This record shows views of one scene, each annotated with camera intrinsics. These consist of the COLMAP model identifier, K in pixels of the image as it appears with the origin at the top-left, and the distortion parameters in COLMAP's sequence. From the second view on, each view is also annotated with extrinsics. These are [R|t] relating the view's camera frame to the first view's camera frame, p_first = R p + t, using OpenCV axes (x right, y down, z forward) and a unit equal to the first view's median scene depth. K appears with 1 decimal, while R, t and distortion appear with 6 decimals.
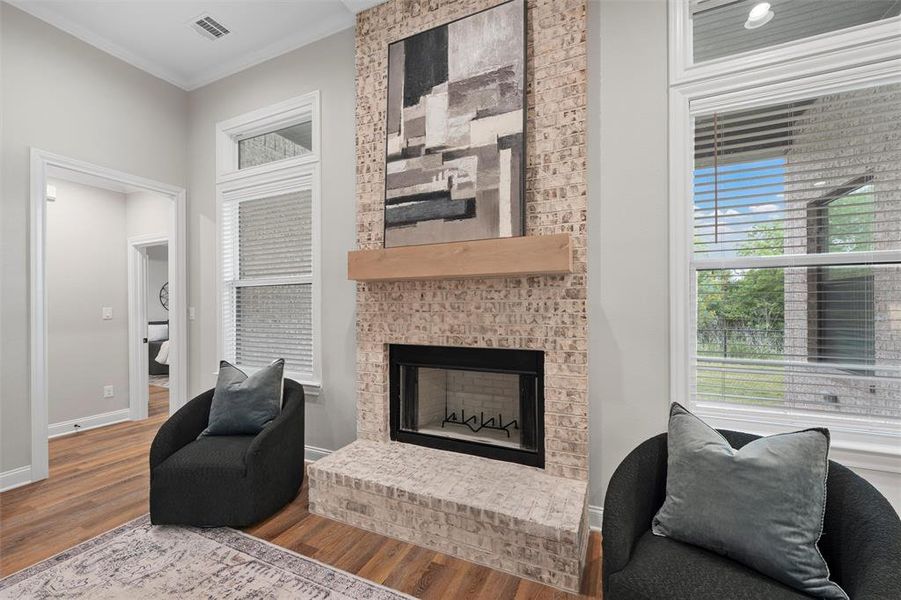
lens RADIAL K [[366.6, 0, 449.8], [0, 366.6, 305.9], [0, 0, 1]] dist [0.001333, -0.000368]
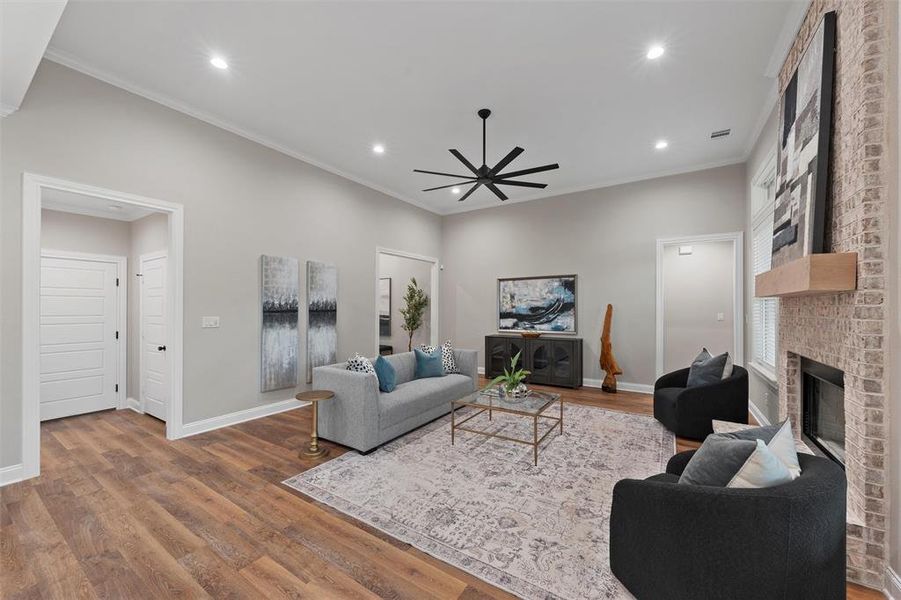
lens RADIAL K [[340.0, 0, 451.1], [0, 340.0, 306.7], [0, 0, 1]] dist [0.000530, 0.000010]
pose [[-0.145261, 0.001720, -0.989392, 1.177070], [-0.000918, 0.999998, 0.001873, -0.043323], [0.989393, 0.001180, -0.145259, 0.110222]]
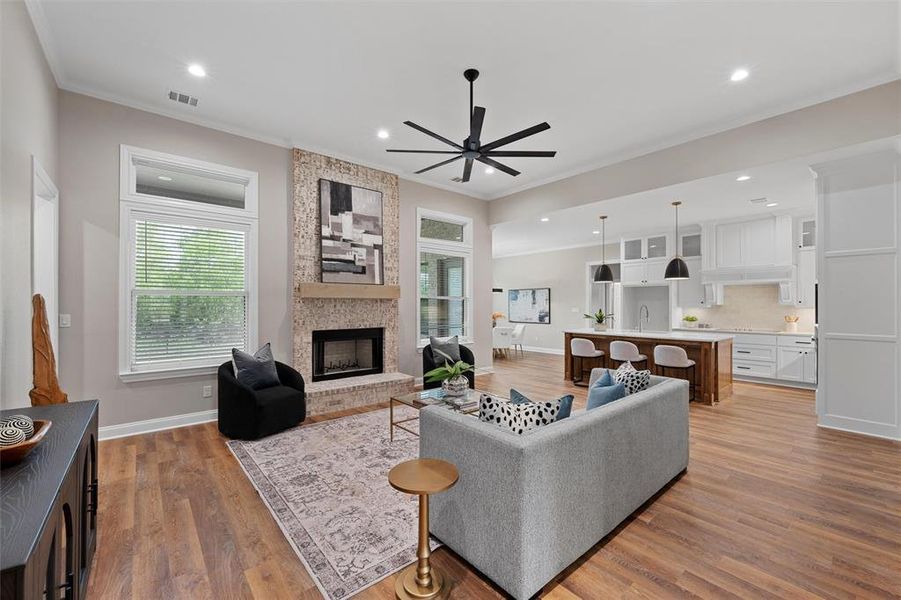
lens RADIAL K [[366.6, 0, 452.1], [0, 366.6, 303.0], [0, 0, 1]] dist [0.001333, -0.000368]
pose [[0.425100, 0.009000, 0.905102, -1.811425], [-0.001971, 0.999957, -0.009017, -0.029219], [-0.905144, 0.002049, 0.425100, -0.527886]]
